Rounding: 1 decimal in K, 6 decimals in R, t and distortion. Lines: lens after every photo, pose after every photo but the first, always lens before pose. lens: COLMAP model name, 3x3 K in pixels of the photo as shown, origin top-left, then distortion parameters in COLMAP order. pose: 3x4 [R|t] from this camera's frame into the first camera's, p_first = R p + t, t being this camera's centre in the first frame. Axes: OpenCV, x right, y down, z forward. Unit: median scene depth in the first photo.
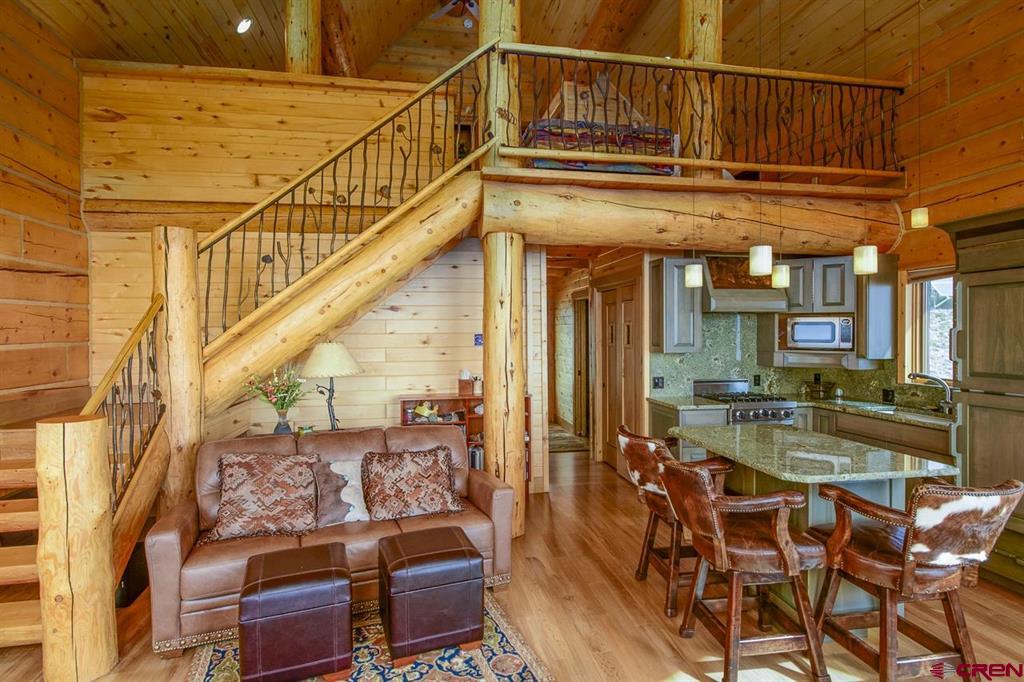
lens RADIAL K [[533.5, 0, 512.6], [0, 533.5, 335.9], [0, 0, 1]] dist [-0.000789, -0.004379]
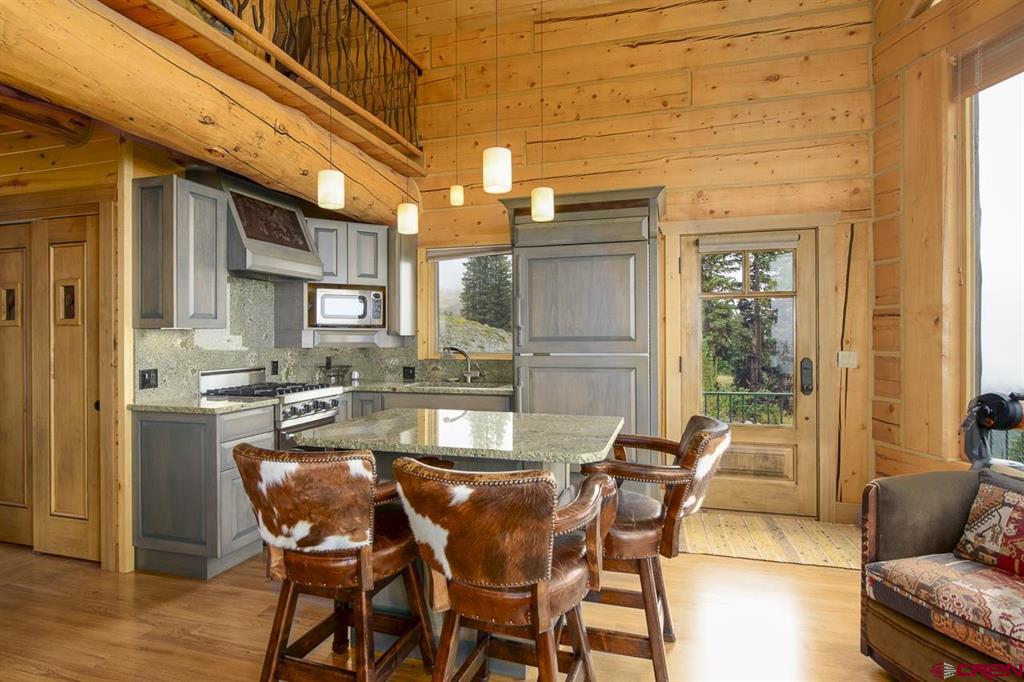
lens RADIAL K [[533.5, 0, 514.8], [0, 533.5, 333.3], [0, 0, 1]] dist [-0.000789, -0.004379]
pose [[0.447882, 0.003475, 0.894086, -0.101635], [0.009186, 0.999922, -0.008488, 0.051302], [-0.894045, 0.012015, 0.447815, 0.399204]]
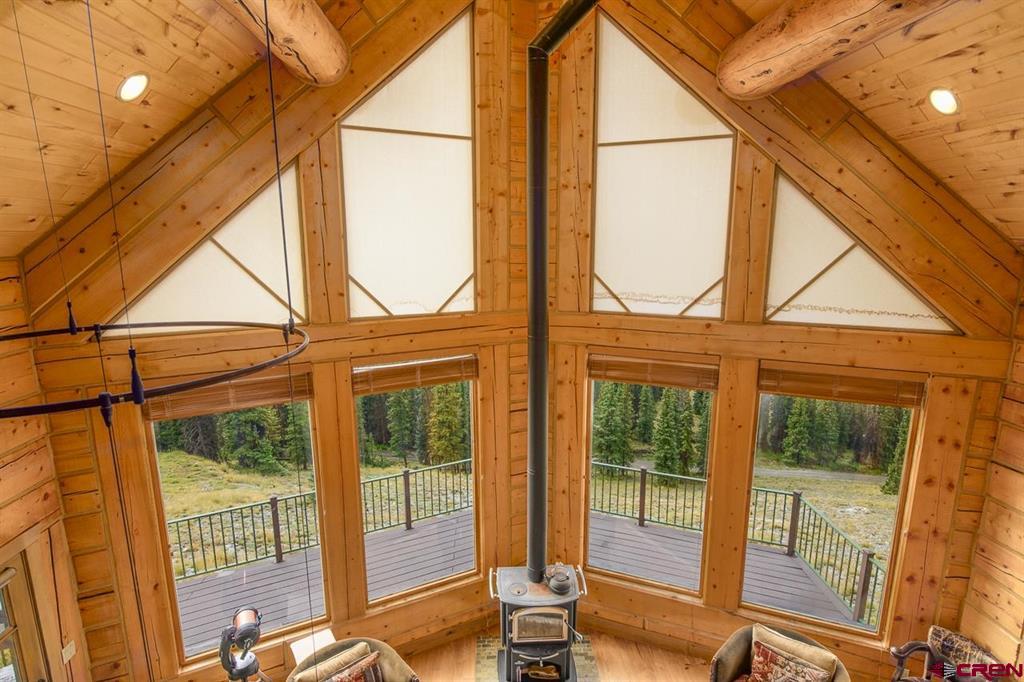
lens RADIAL K [[533.5, 0, 511.7], [0, 533.5, 337.2], [0, 0, 1]] dist [-0.000789, -0.004379]
pose [[-0.991013, -0.019251, 0.132376, 0.078005], [0.007921, 0.979408, 0.201733, -0.578883], [-0.133533, 0.200969, -0.970454, 0.943617]]
